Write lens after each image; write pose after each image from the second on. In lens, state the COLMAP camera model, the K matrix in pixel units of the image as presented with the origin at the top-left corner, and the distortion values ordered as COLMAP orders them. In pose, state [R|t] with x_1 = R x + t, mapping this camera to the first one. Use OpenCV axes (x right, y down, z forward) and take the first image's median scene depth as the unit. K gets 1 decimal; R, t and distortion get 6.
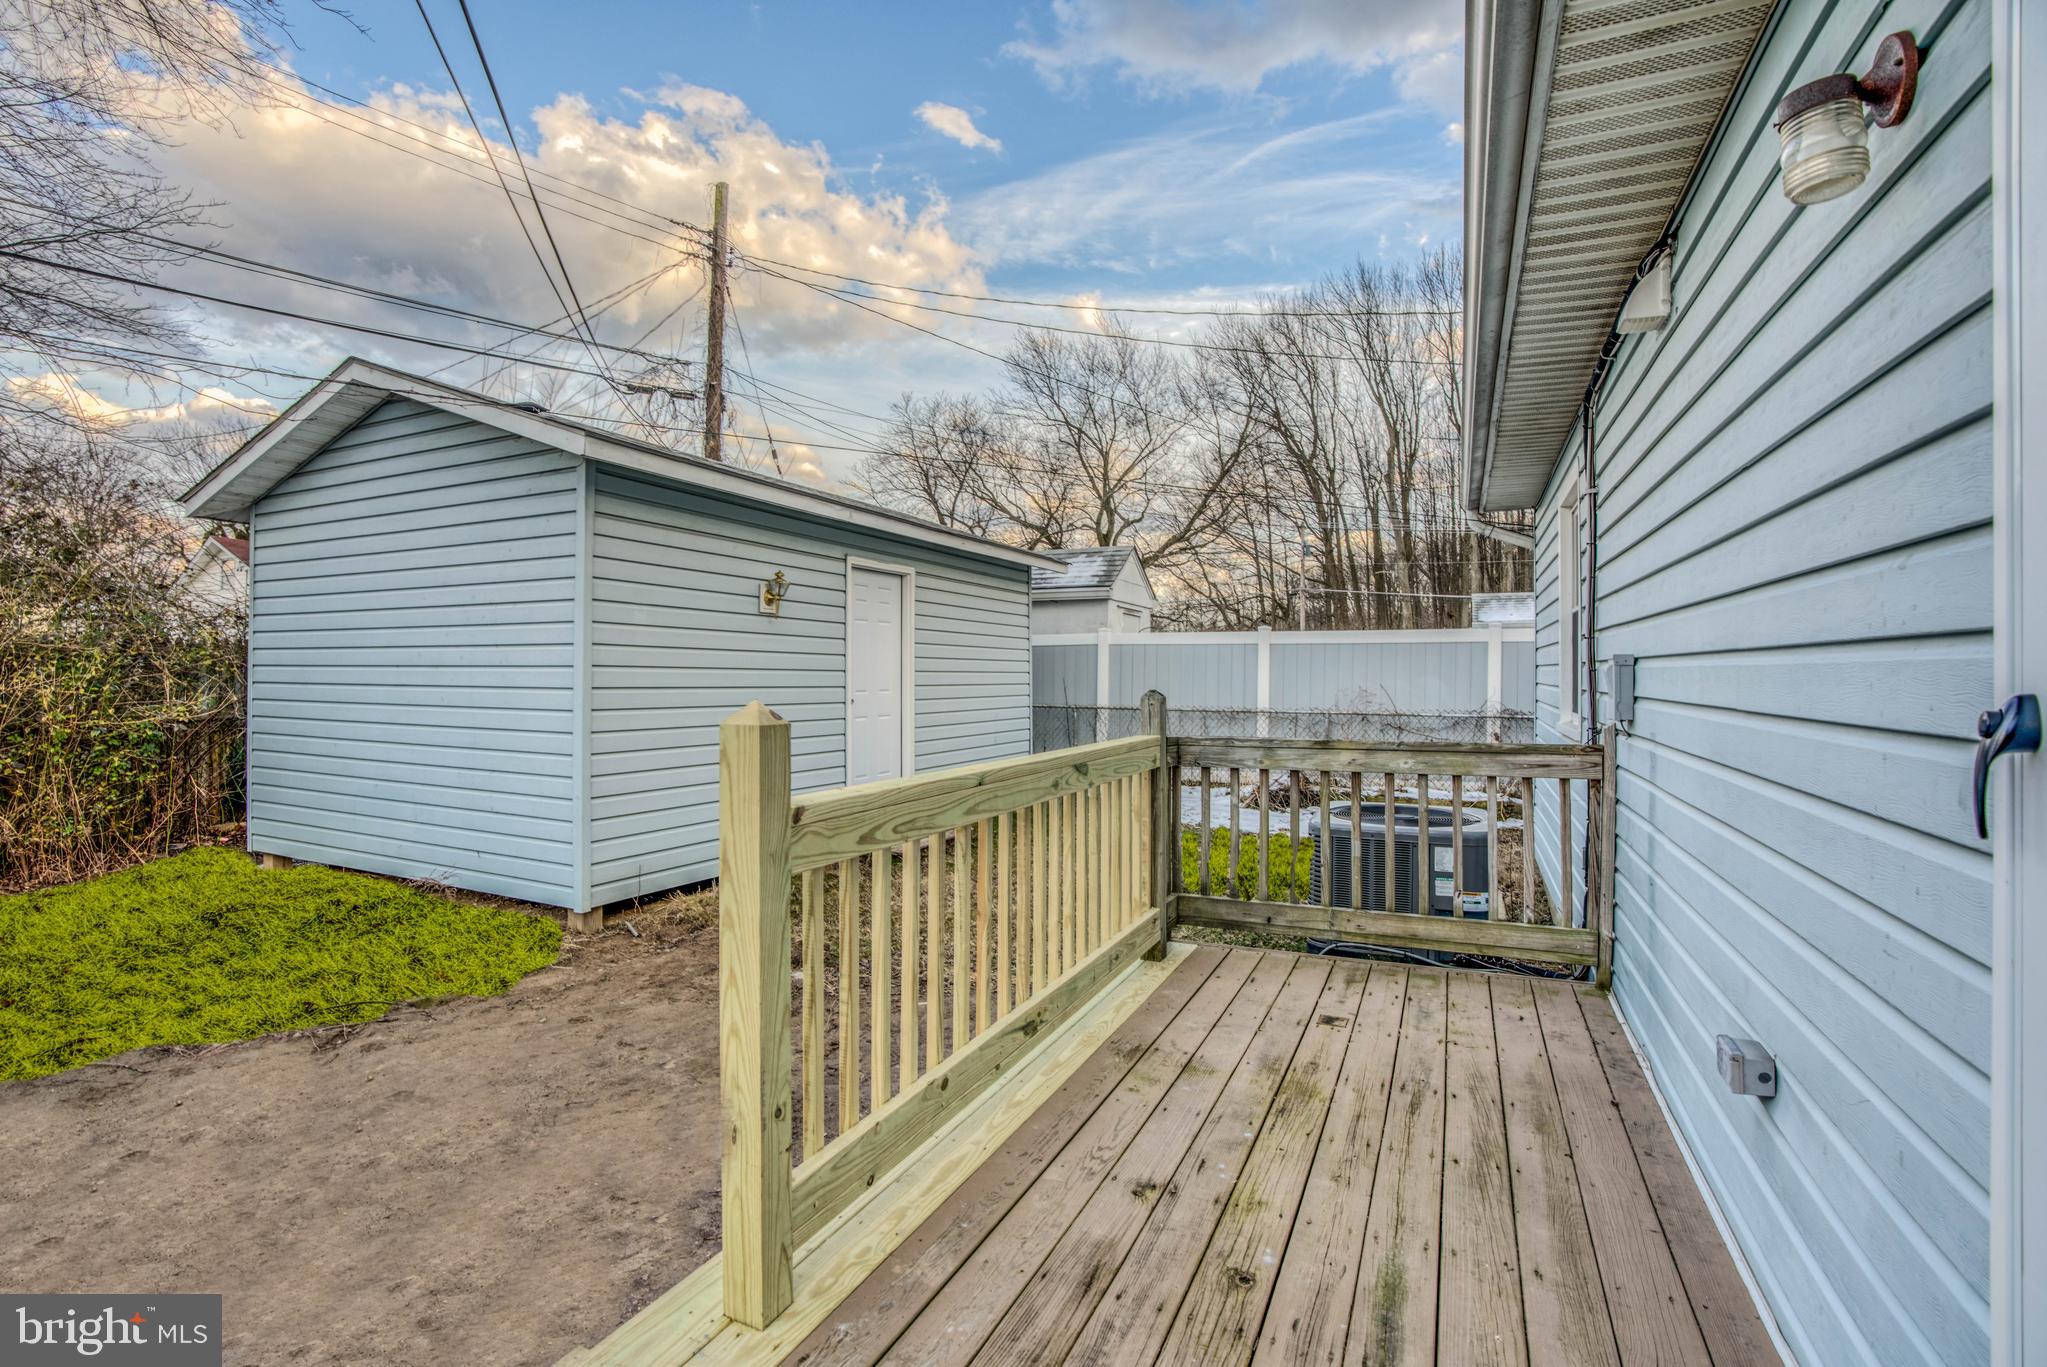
lens RADIAL K [[936.5, 0, 1009.3], [0, 936.5, 674.6], [0, 0, 1]] dist [-0.039594, 0.010449]
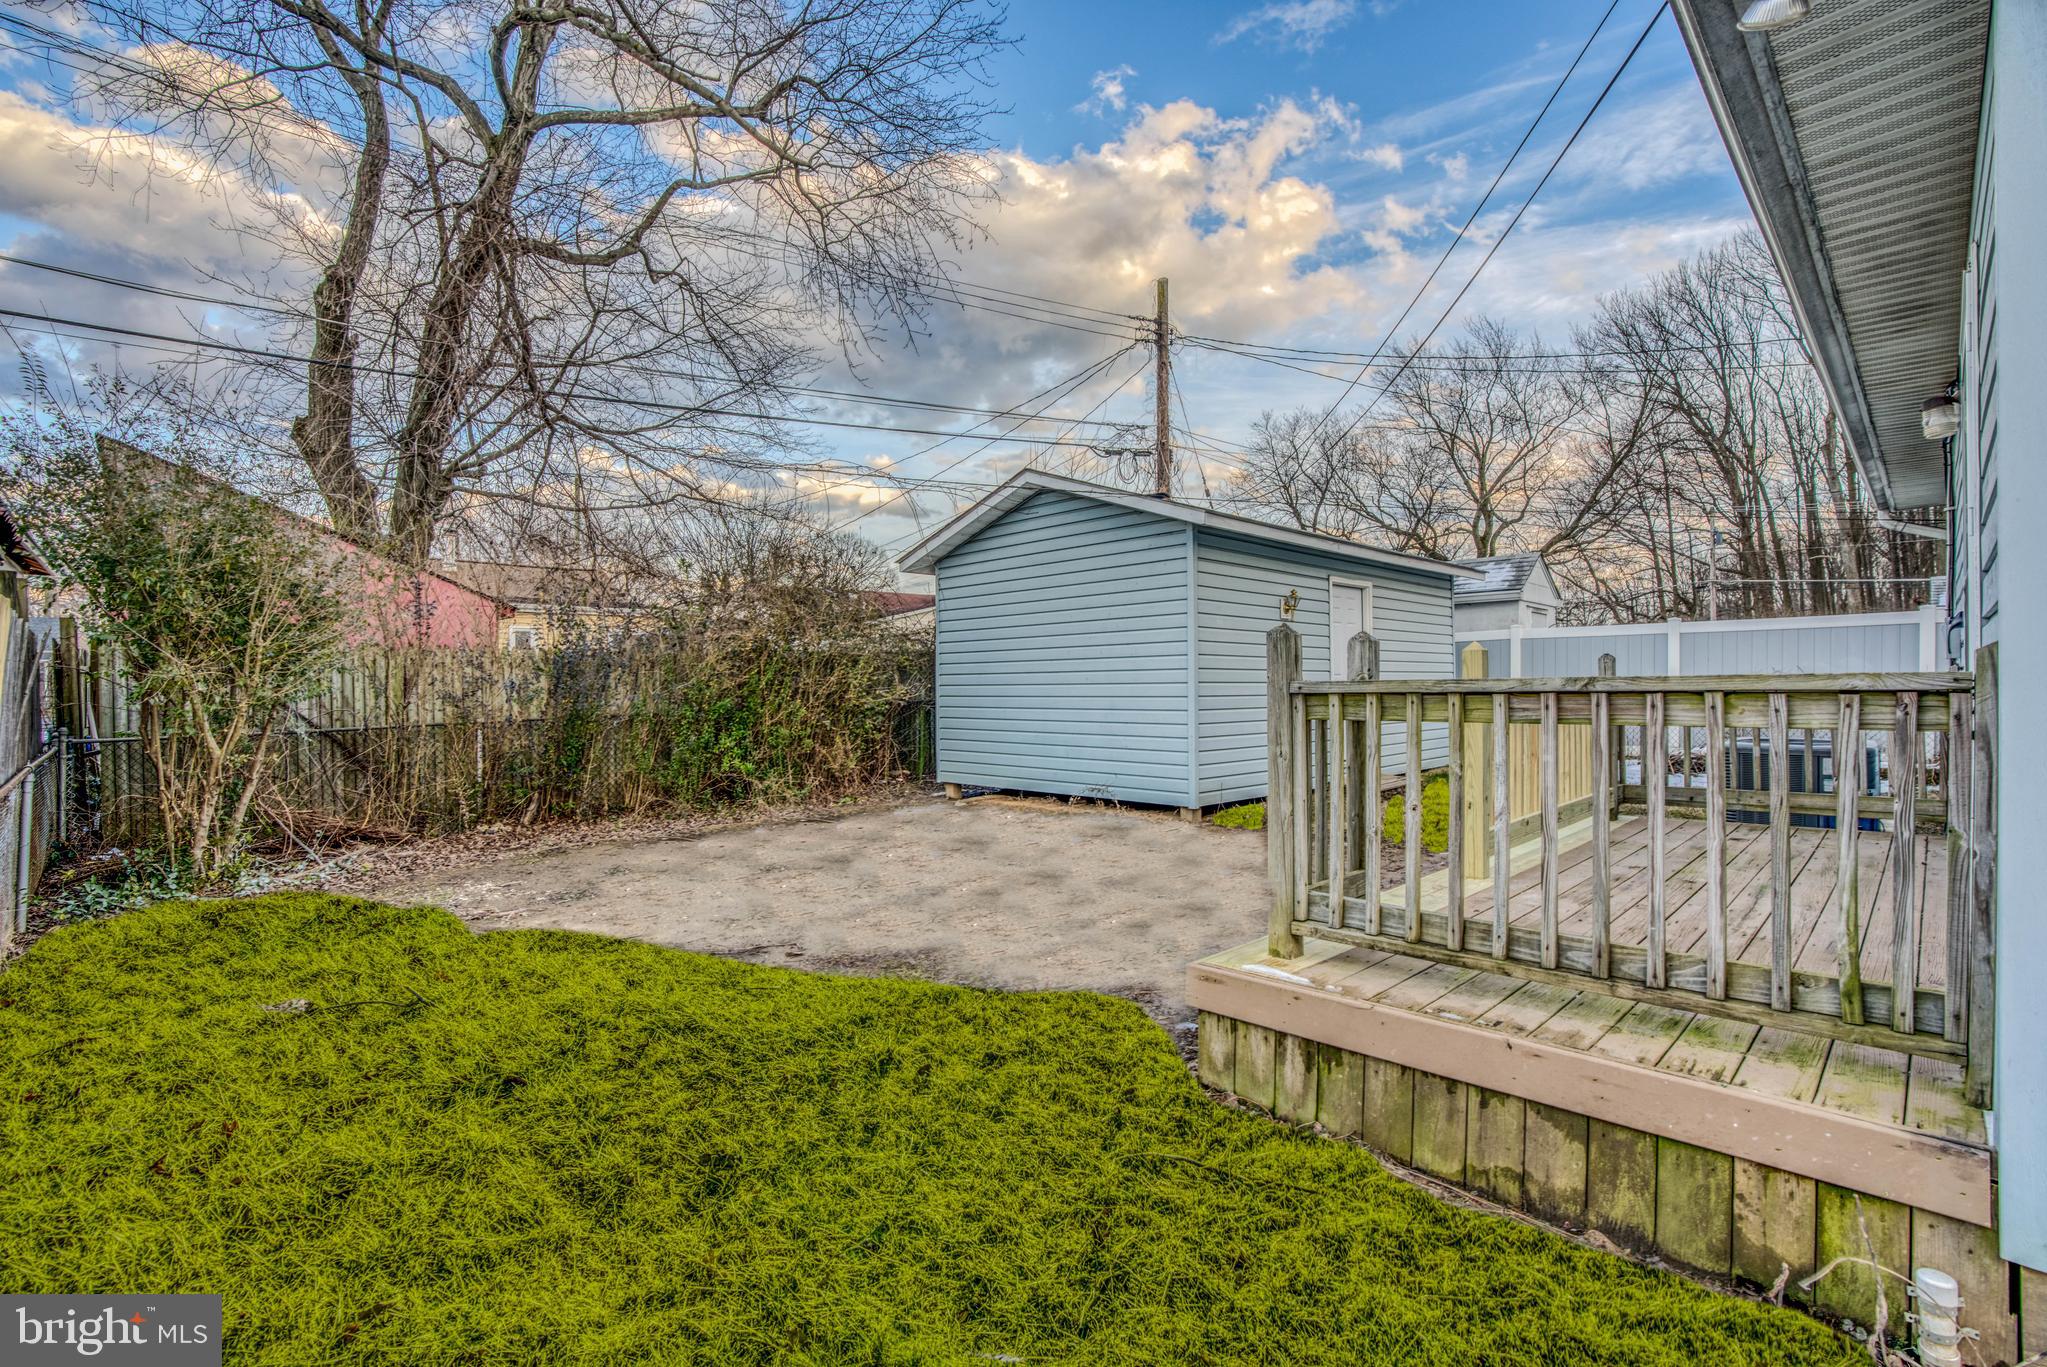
lens RADIAL K [[936.5, 0, 990.4], [0, 936.5, 700.0], [0, 0, 1]] dist [-0.039594, 0.010449]
pose [[0.935978, -0.007234, -0.351985, -0.041584], [0.011799, 0.999872, 0.010826, 0.008715], [0.351861, -0.014286, 0.935943, -0.116286]]
